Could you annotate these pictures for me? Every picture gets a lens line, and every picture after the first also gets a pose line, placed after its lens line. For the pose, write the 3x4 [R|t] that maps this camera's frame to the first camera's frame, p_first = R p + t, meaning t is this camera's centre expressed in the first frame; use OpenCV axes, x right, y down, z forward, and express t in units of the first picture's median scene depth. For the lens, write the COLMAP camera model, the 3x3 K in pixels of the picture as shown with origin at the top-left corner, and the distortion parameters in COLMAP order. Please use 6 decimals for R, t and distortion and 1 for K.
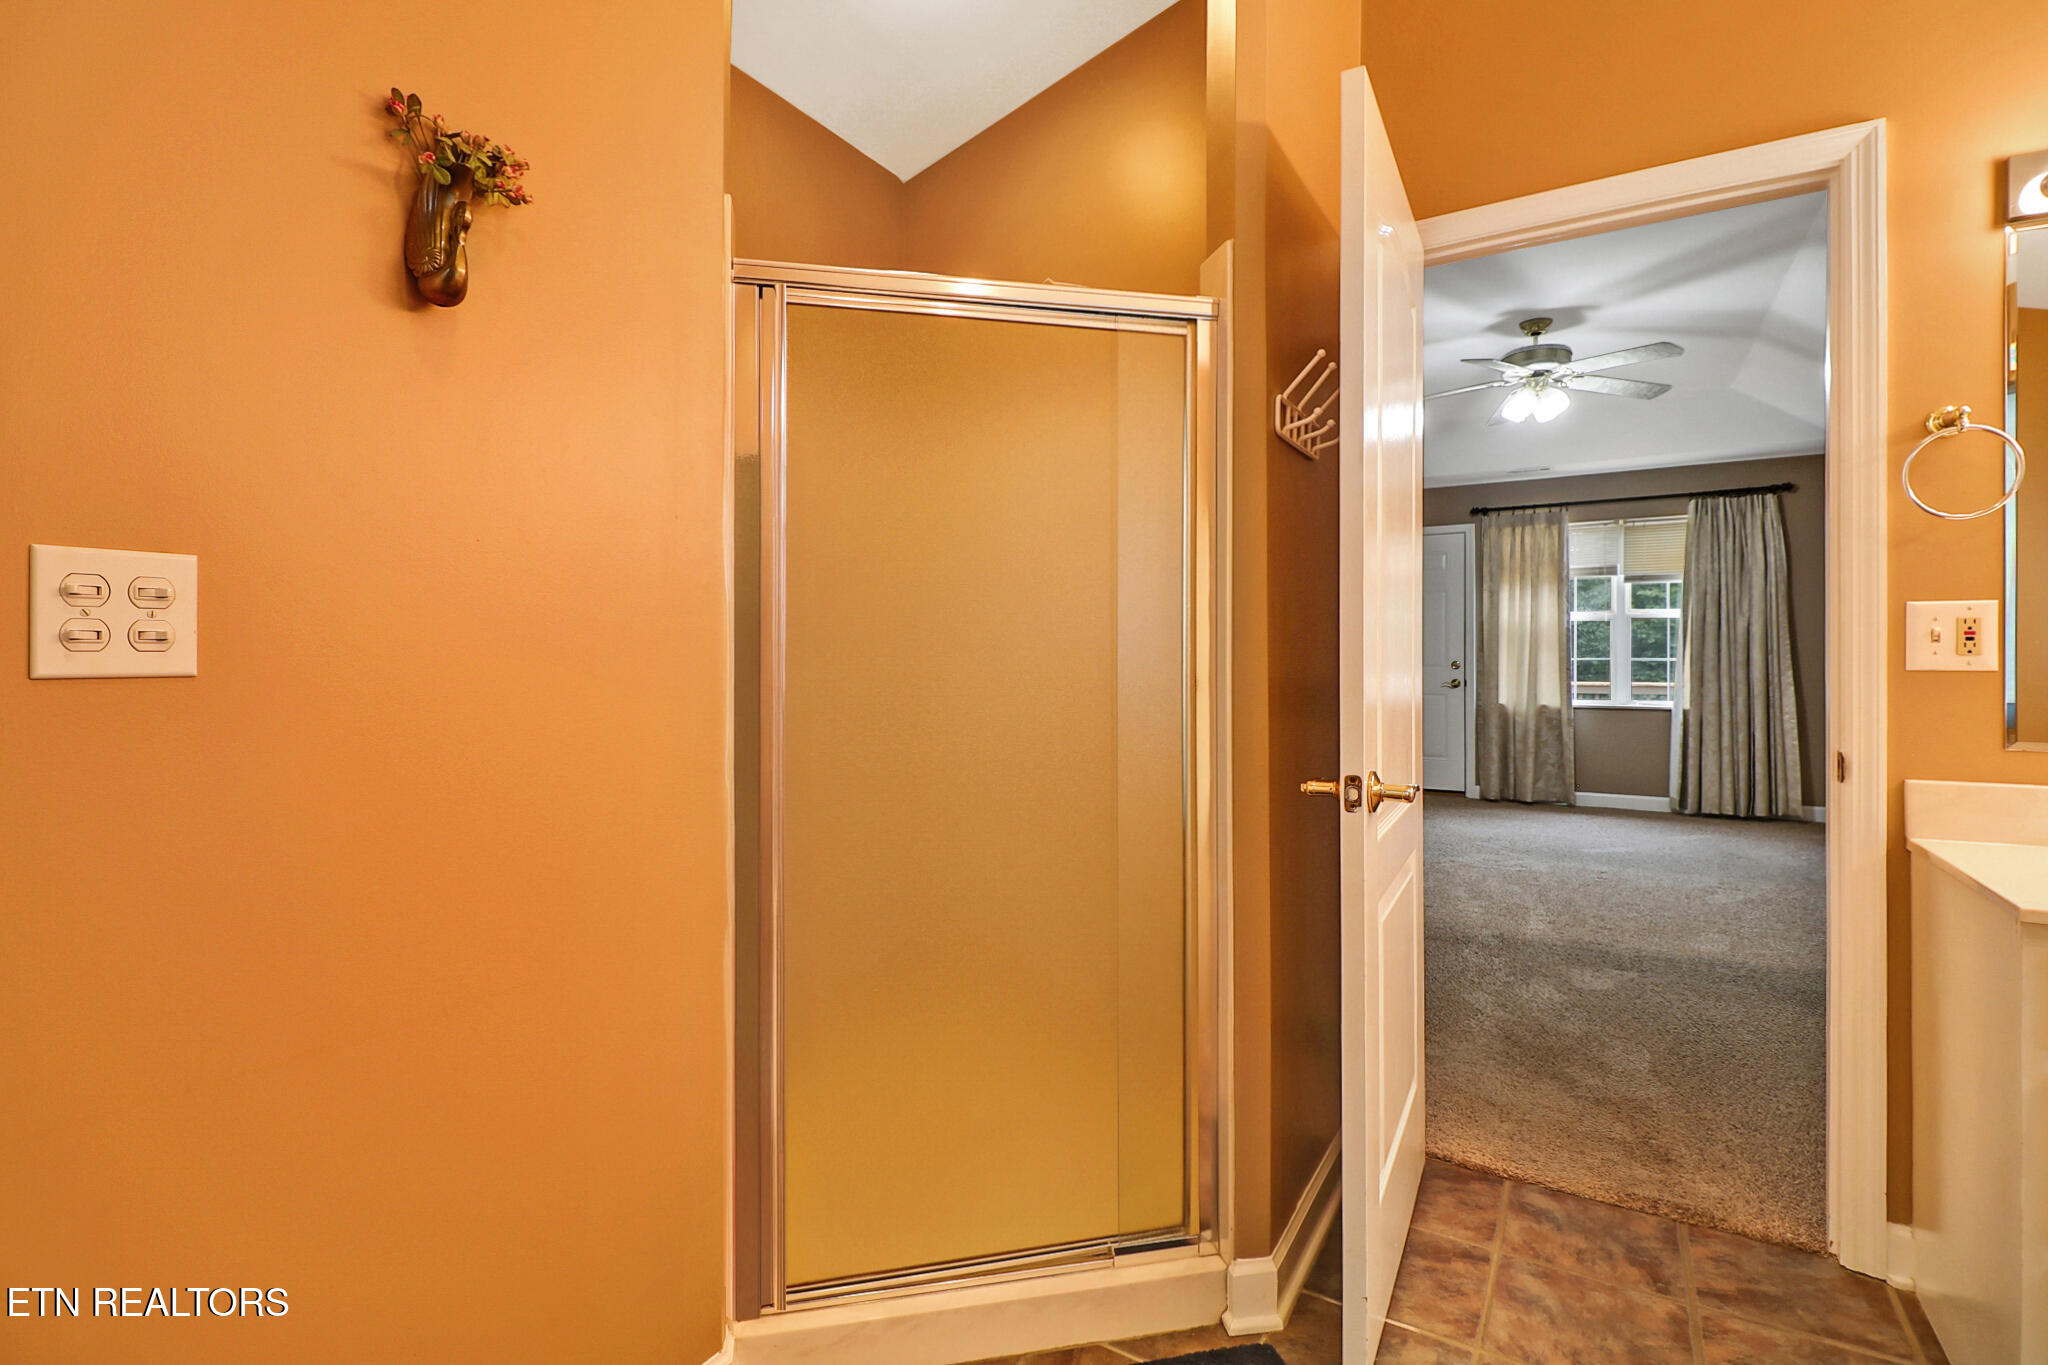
lens RADIAL K [[942.6, 0, 1025.8], [0, 942.6, 662.1], [0, 0, 1]] dist [-0.008450, -0.008333]
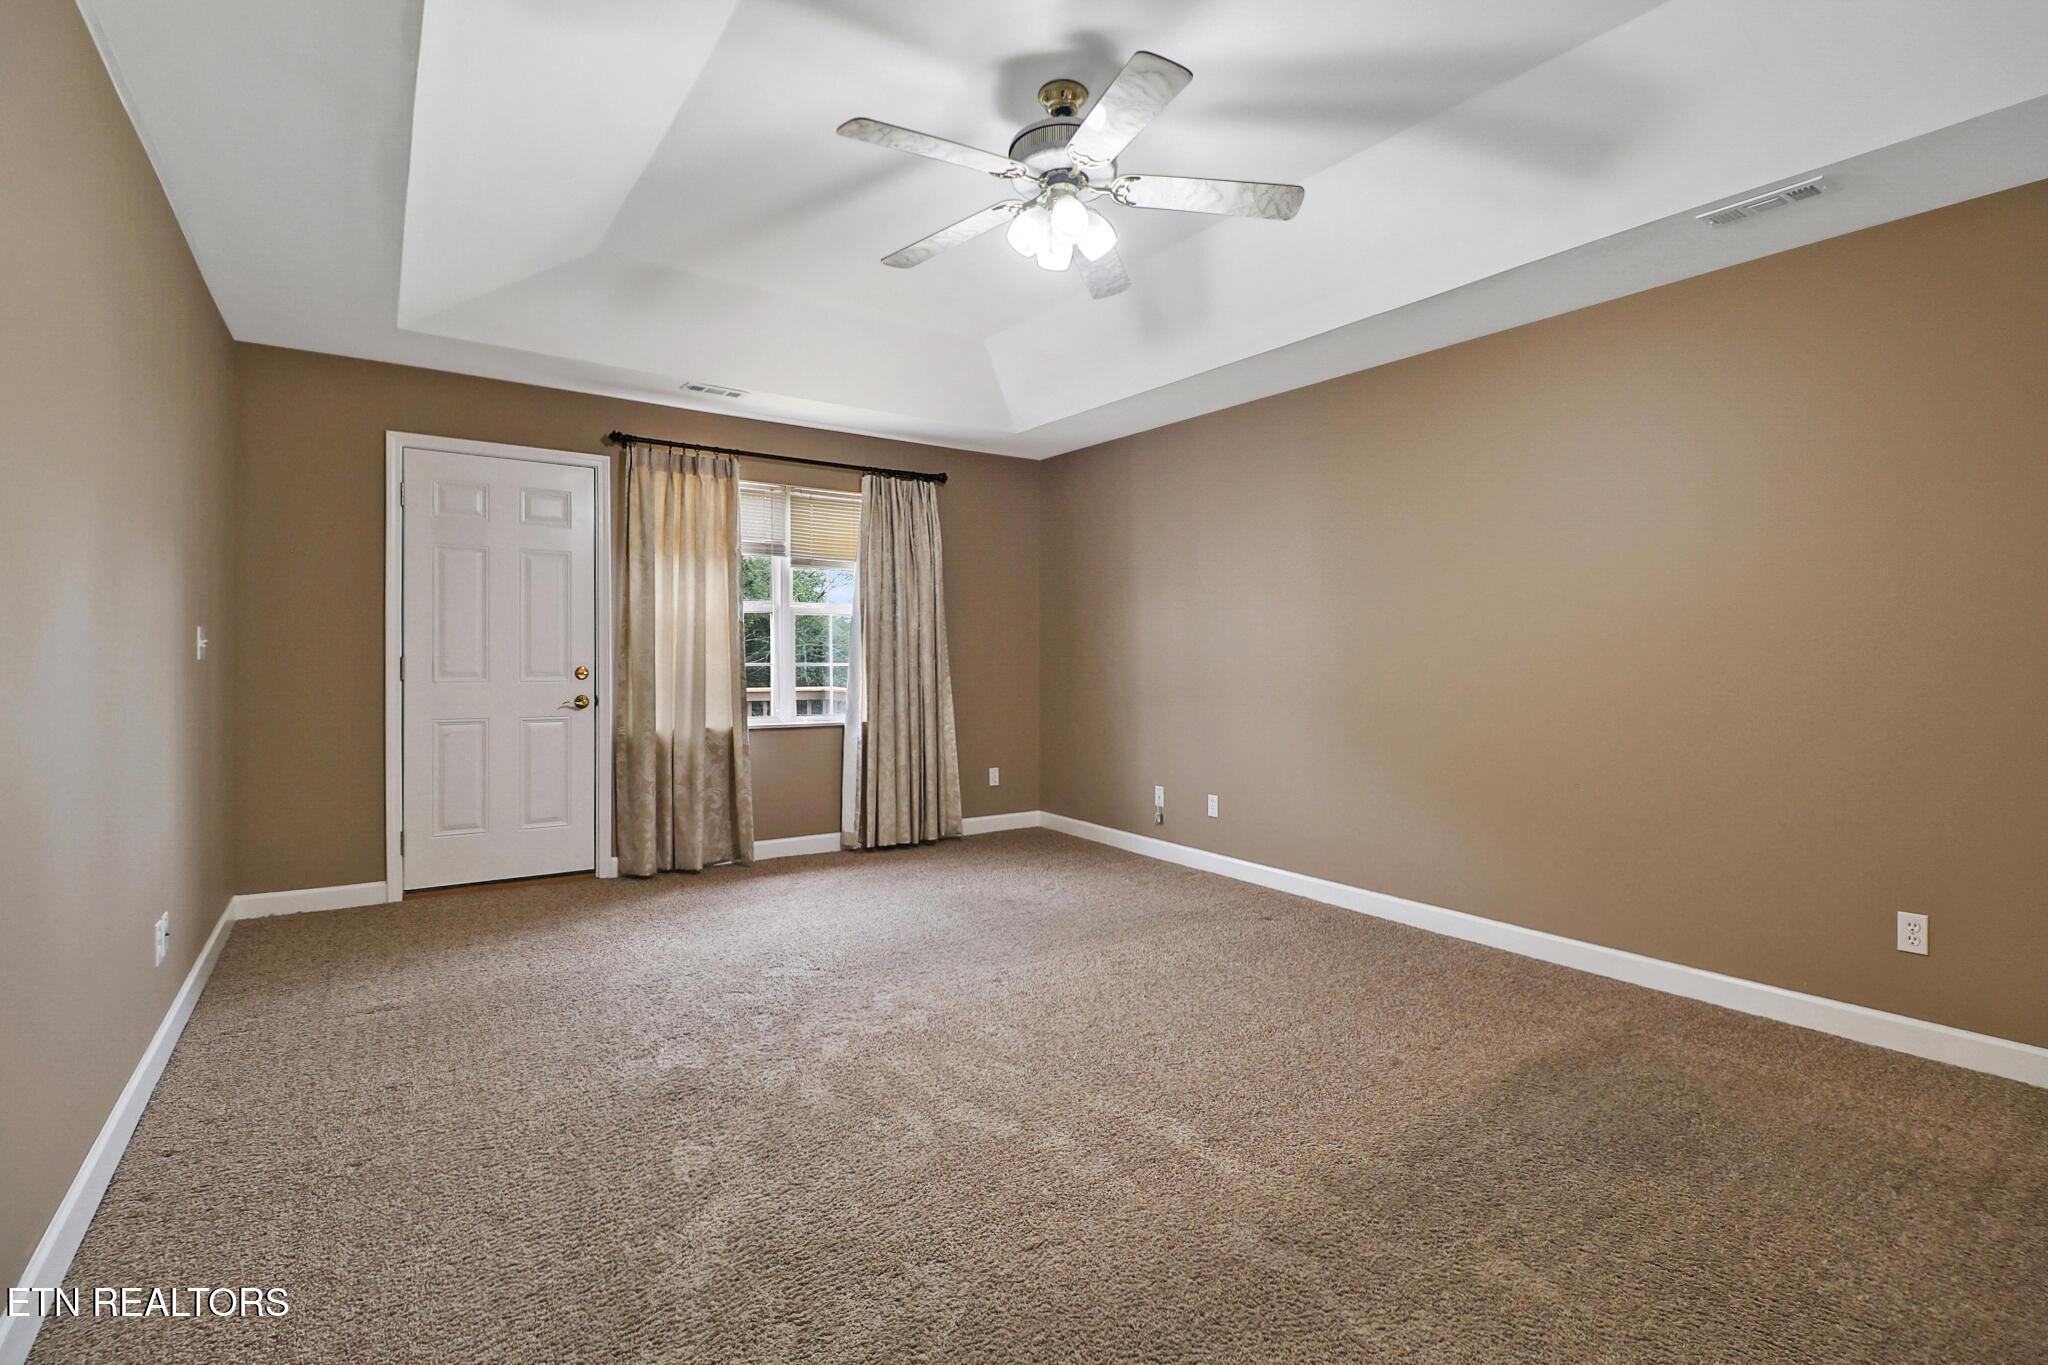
lens RADIAL K [[942.6, 0, 1038.1], [0, 942.6, 656.9], [0, 0, 1]] dist [-0.008450, -0.008333]
pose [[0.401441, 0.009543, 0.915835, -0.001217], [0.003852, 0.999919, -0.012107, 0.001089], [-0.915877, 0.008388, 0.401372, 0.493364]]
